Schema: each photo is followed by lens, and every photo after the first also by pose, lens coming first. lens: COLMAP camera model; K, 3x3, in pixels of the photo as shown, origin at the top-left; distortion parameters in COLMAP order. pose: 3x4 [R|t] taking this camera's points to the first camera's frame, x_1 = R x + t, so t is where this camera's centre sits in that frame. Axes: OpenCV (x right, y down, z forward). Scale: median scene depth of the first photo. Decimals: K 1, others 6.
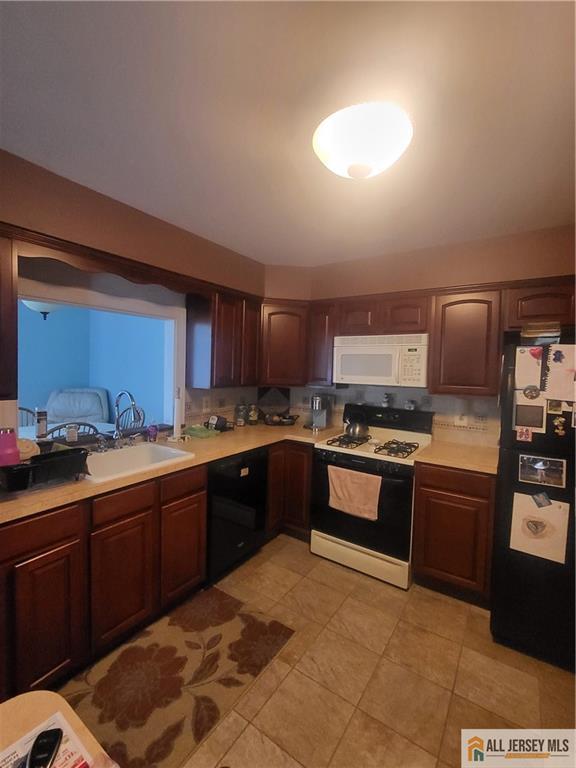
lens RADIAL K [[340.7, 0, 282.5], [0, 340.7, 379.9], [0, 0, 1]] dist [-0.000761, -0.000493]
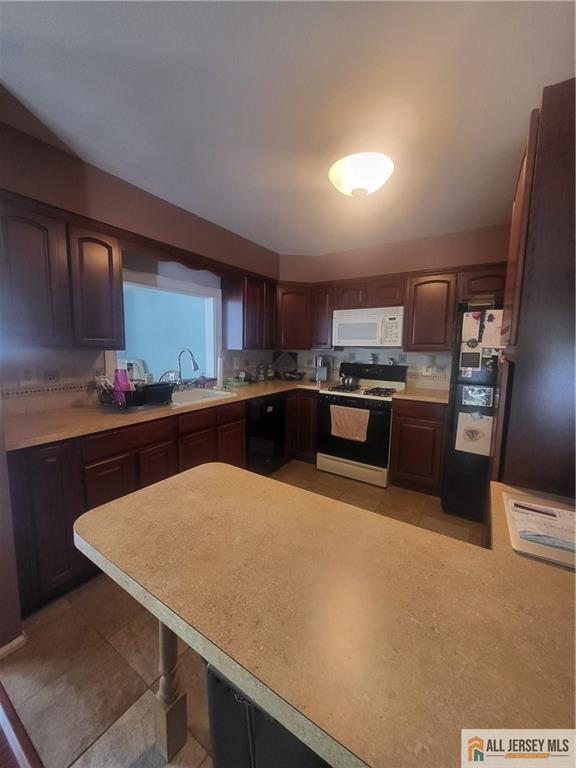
lens RADIAL K [[302.4, 0, 282.7], [0, 302.4, 379.8], [0, 0, 1]] dist [-0.000193, -0.000321]
pose [[0.999792, -0.012780, 0.015869, -0.070945], [0.011620, 0.997400, 0.071126, 0.060074], [-0.016736, -0.070927, 0.997341, -0.194929]]
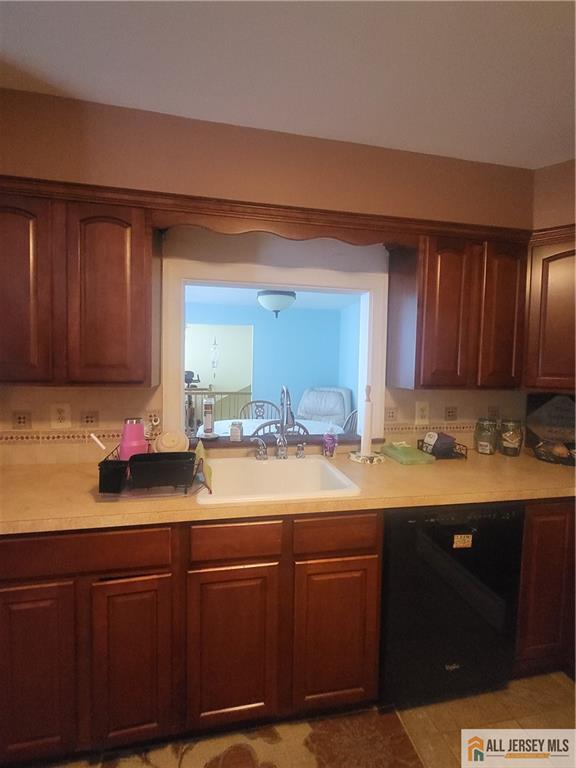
lens RADIAL K [[340.7, 0, 282.5], [0, 340.7, 379.9], [0, 0, 1]] dist [-0.000761, -0.000493]
pose [[0.706961, 0.020371, -0.706959, 0.062300], [-0.030733, 0.999526, -0.001932, 0.017137], [0.706584, 0.023093, 0.707252, 0.363421]]
